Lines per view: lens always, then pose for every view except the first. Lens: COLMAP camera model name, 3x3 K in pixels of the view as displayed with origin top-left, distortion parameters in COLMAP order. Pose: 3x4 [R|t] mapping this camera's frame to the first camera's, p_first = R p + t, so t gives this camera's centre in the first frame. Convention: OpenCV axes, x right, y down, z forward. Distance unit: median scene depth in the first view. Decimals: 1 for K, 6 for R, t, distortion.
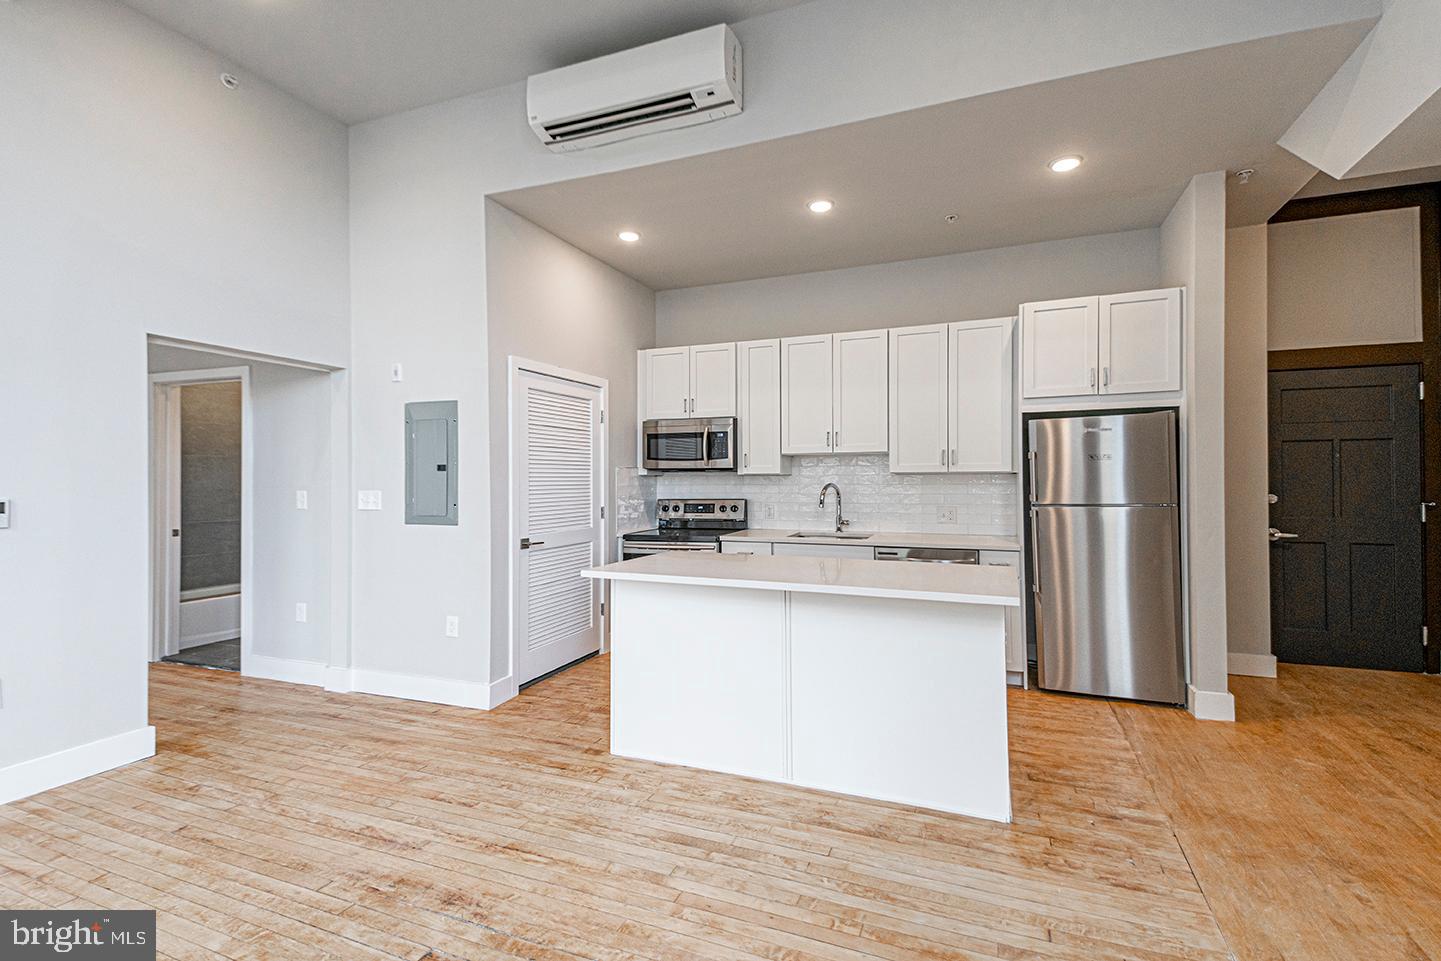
lens RADIAL K [[628.1, 0, 711.5], [0, 628.1, 473.4], [0, 0, 1]] dist [0.049924, -0.009733]
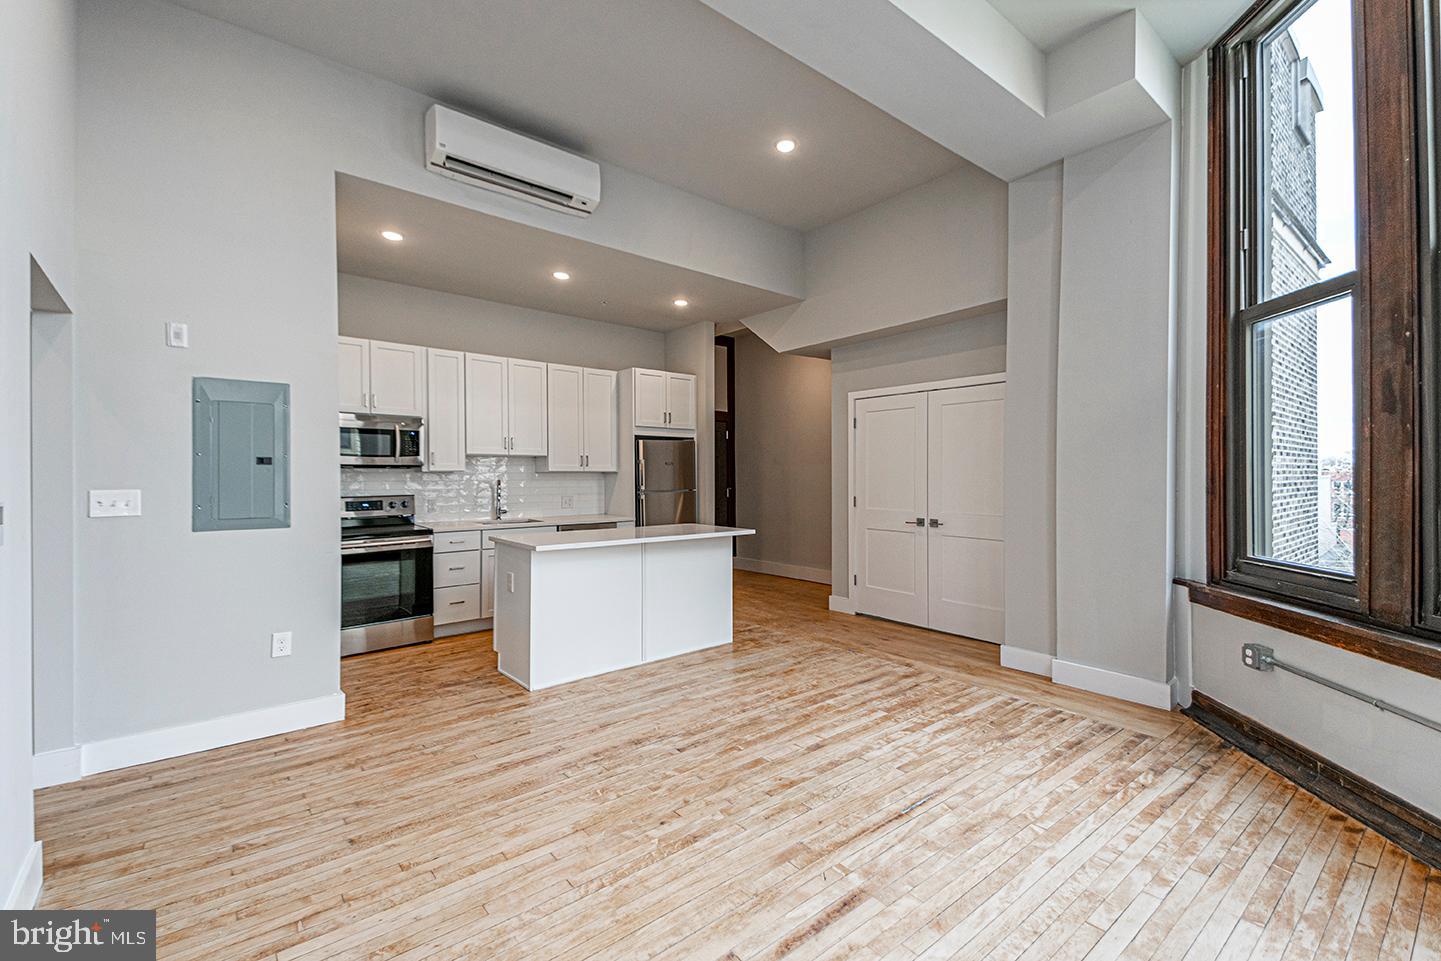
lens RADIAL K [[628.1, 0, 725.5], [0, 628.1, 468.6], [0, 0, 1]] dist [0.049924, -0.009733]
pose [[0.467911, 0.011822, 0.883696, -0.901295], [-0.004369, 0.999929, -0.011064, 0.008571], [-0.883765, 0.001316, 0.467930, 0.050836]]
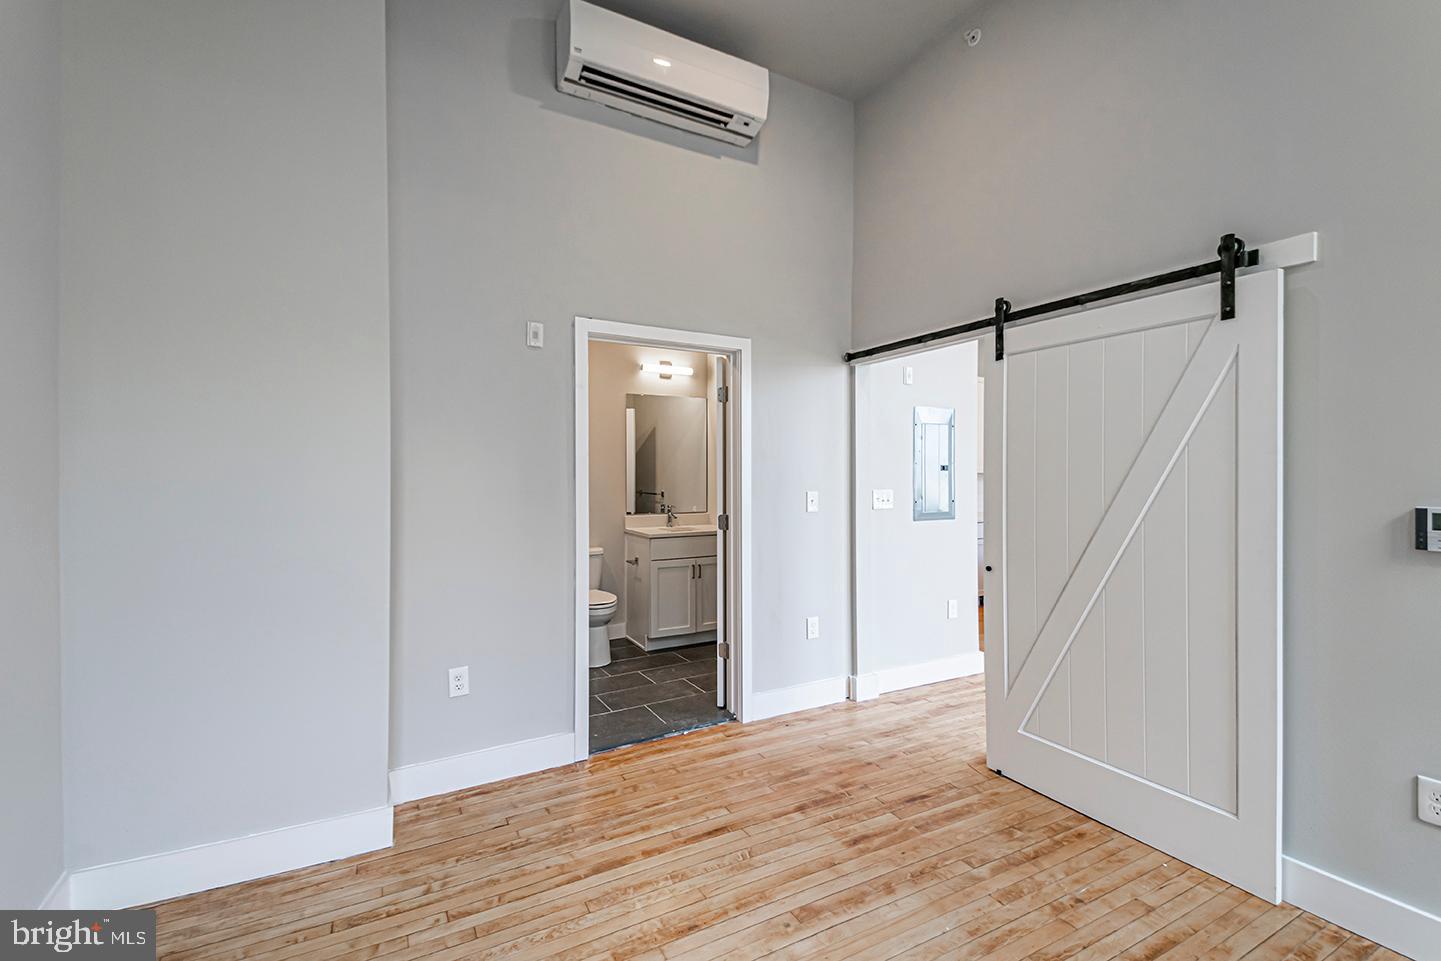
lens RADIAL K [[628.1, 0, 707.3], [0, 628.1, 469.4], [0, 0, 1]] dist [0.049924, -0.009733]
pose [[0.647624, 0.007562, 0.761922, -1.540401], [-0.012292, 0.999924, 0.000524, -0.003889], [-0.761861, -0.009705, 0.647668, 0.595411]]
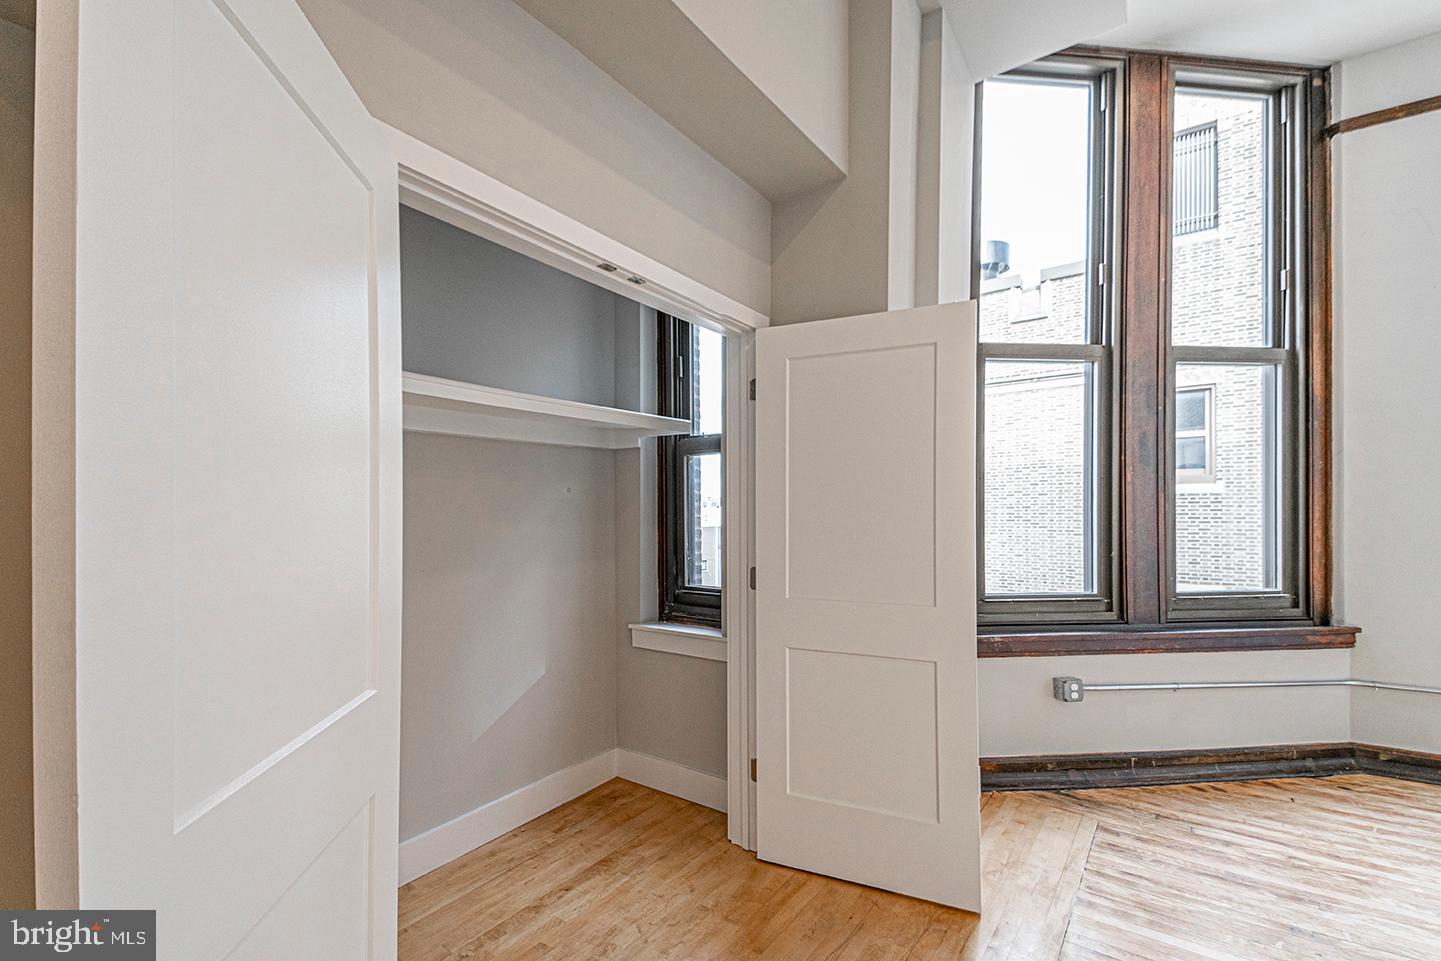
lens RADIAL K [[656.8, 0, 672.5], [0, 656.8, 507.4], [0, 0, 1]] dist [0.001604, -0.004980]
pose [[-0.960099, 0.005929, 0.279597, 0.394181], [0.003454, 0.999950, -0.009344, 0.004902], [-0.279639, -0.008005, -0.960072, 0.797212]]
